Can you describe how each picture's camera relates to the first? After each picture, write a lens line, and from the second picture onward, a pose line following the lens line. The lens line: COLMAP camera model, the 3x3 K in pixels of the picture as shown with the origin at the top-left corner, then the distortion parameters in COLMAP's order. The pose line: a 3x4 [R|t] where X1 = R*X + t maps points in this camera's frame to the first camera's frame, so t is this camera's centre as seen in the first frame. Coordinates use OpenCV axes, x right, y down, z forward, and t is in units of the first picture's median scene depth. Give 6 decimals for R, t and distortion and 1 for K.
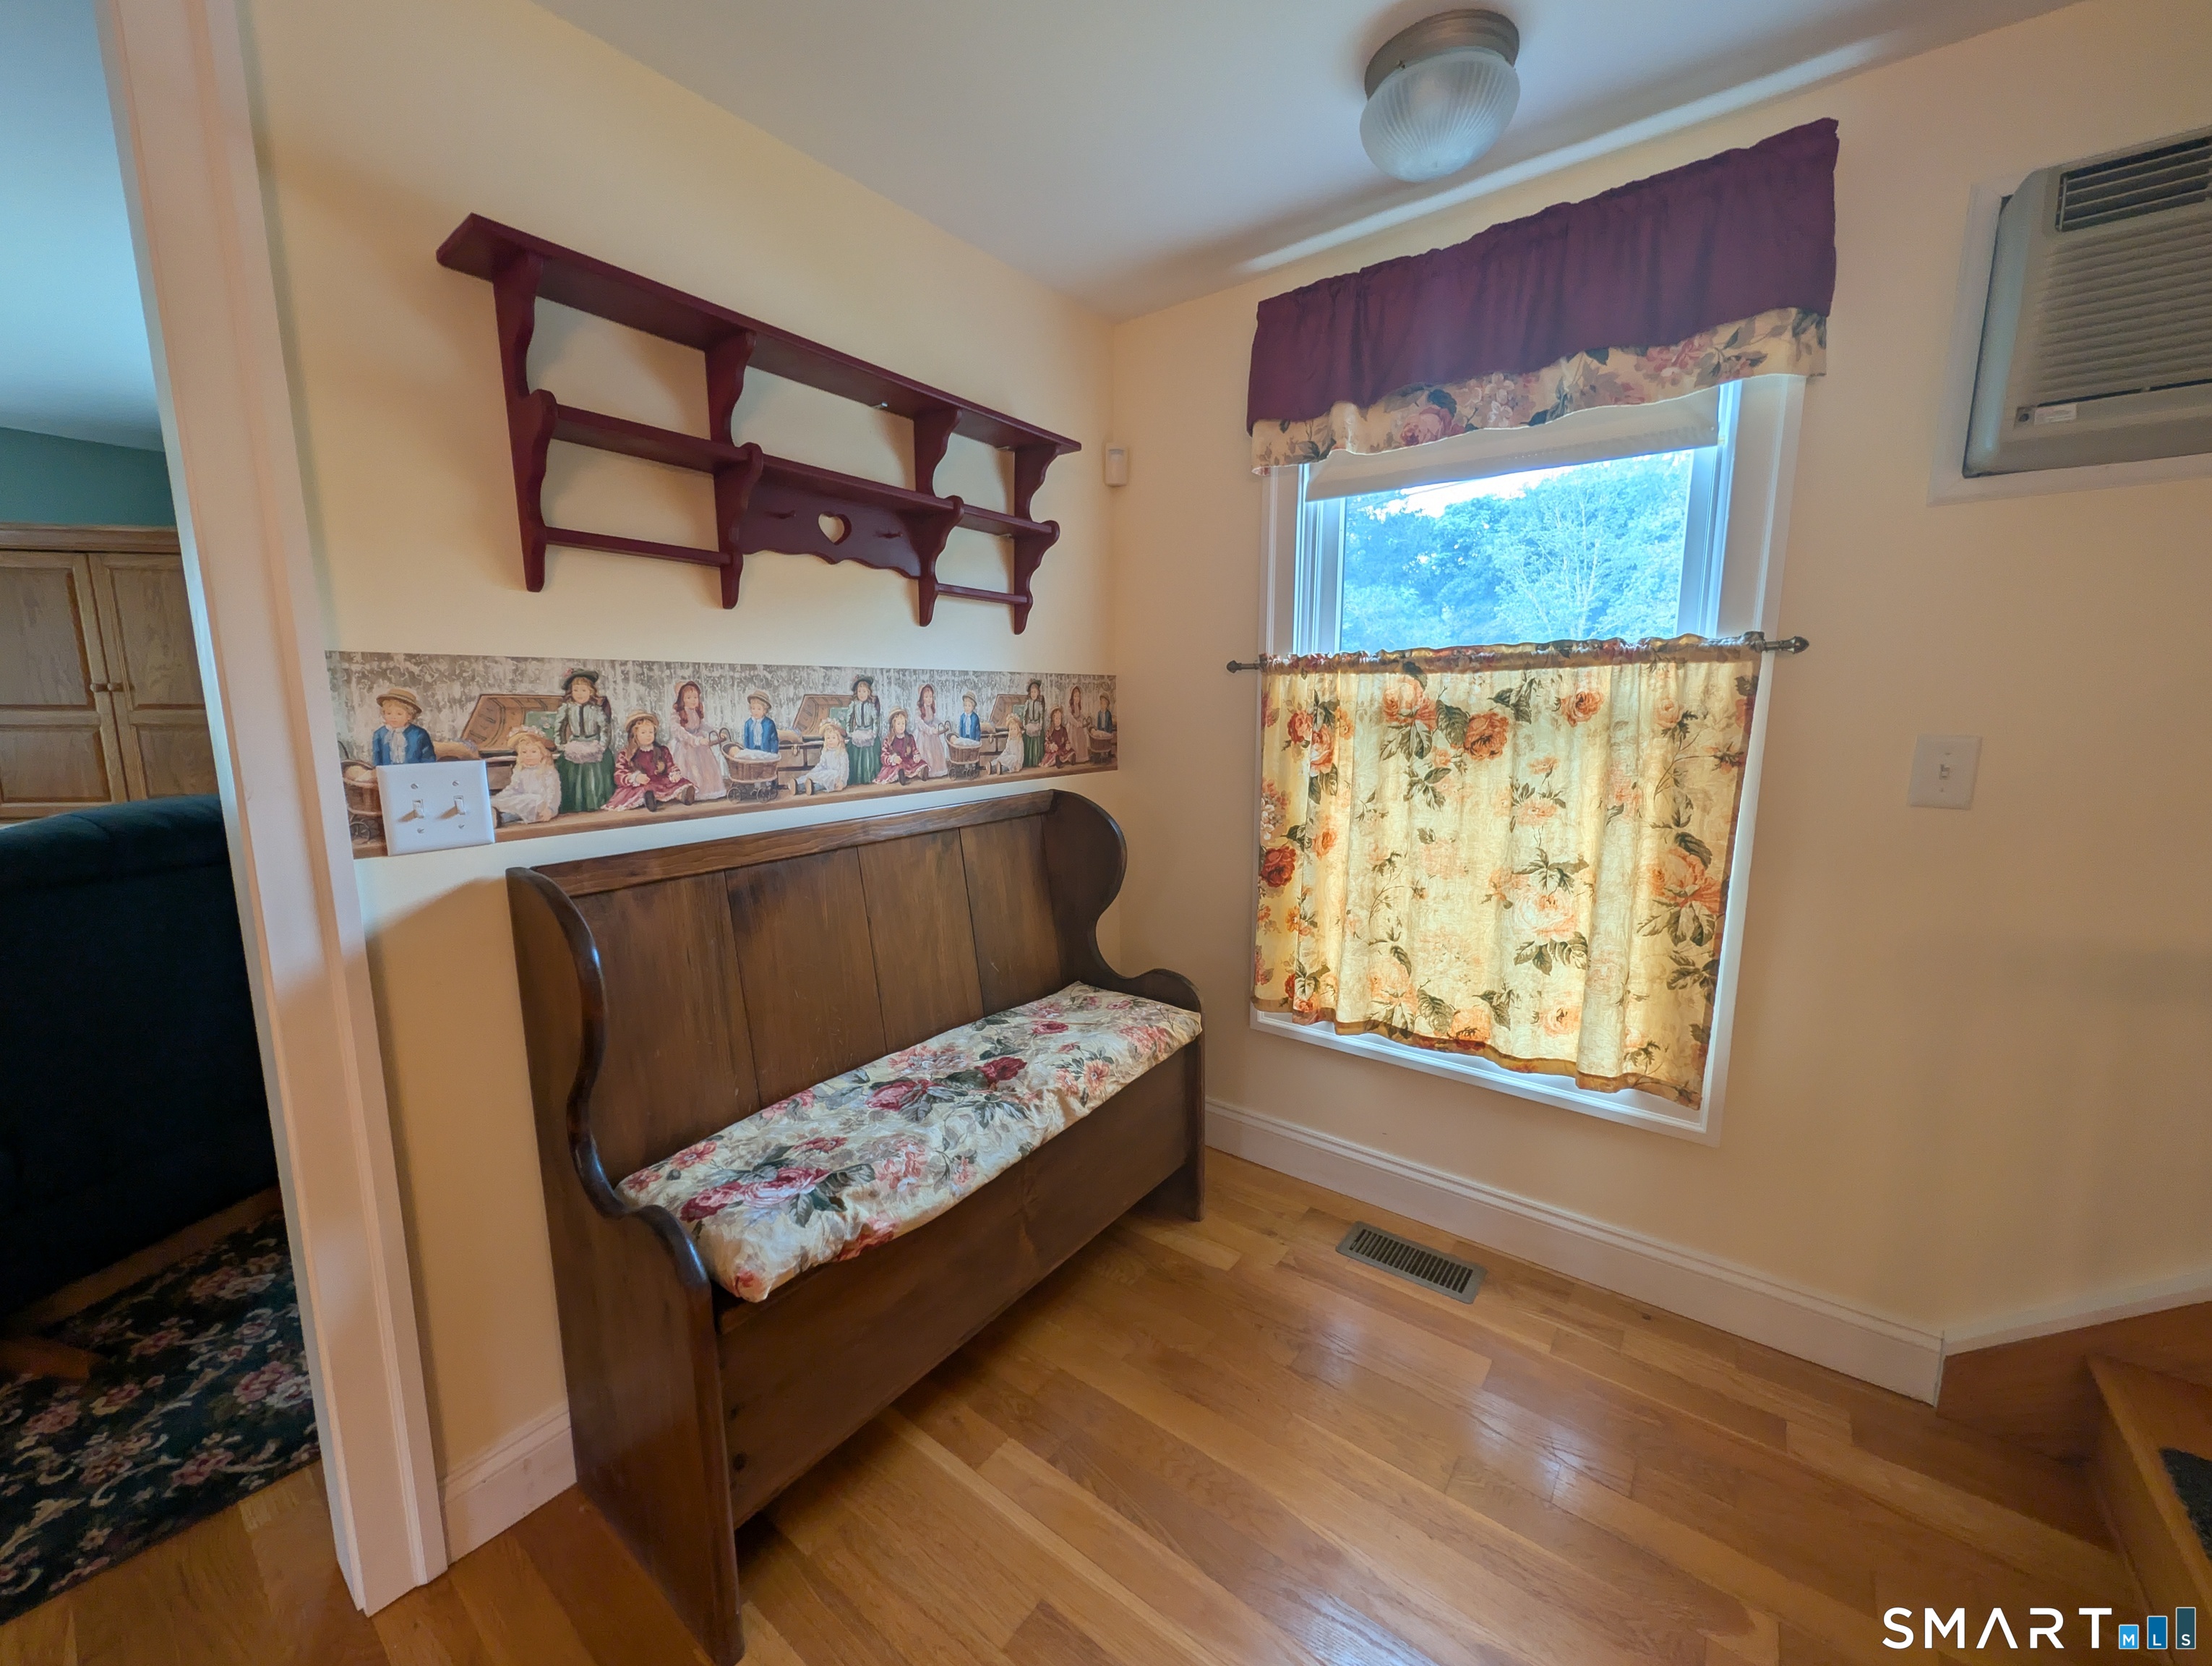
lens RADIAL K [[853.2, 0, 1099.7], [0, 853.2, 831.5], [0, 0, 1]] dist [0.000363, -0.000010]
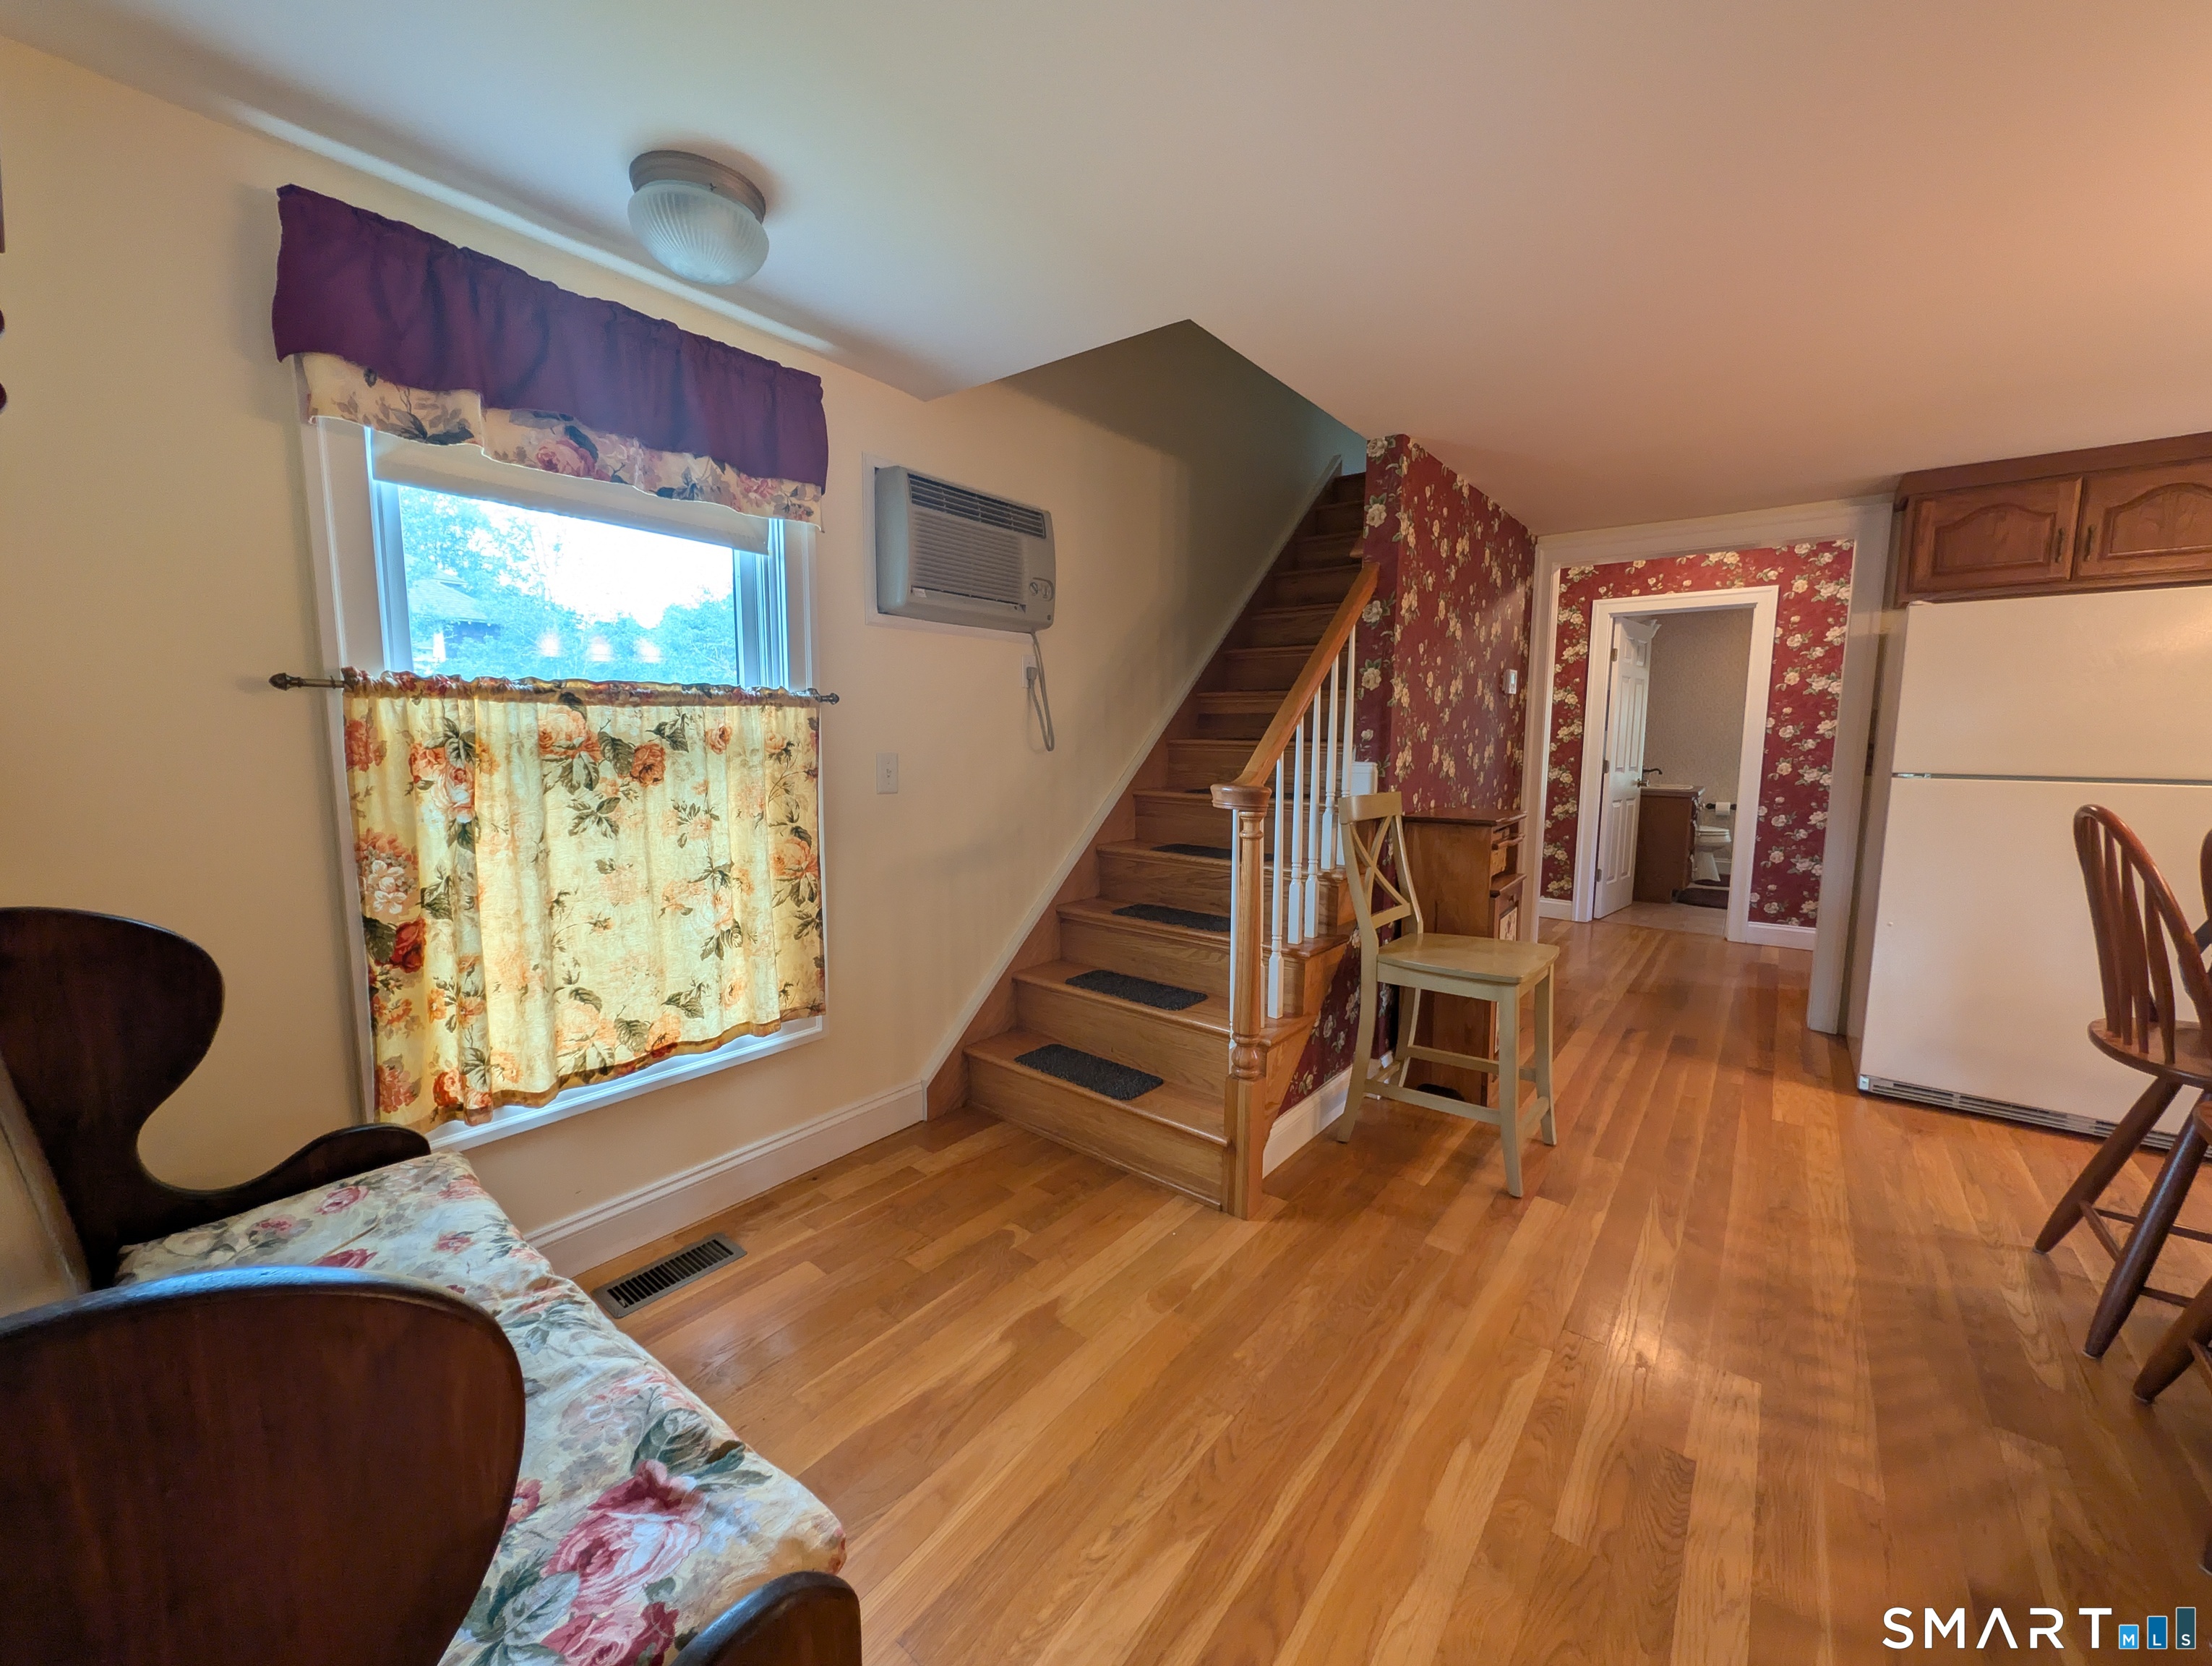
lens RADIAL K [[853.2, 0, 1099.7], [0, 853.2, 831.5], [0, 0, 1]] dist [0.000363, -0.000010]
pose [[0.014409, -0.112336, 0.993566, -0.635936], [0.145173, 0.983375, 0.109078, -0.063470], [-0.989301, 0.142668, 0.030477, 0.408177]]
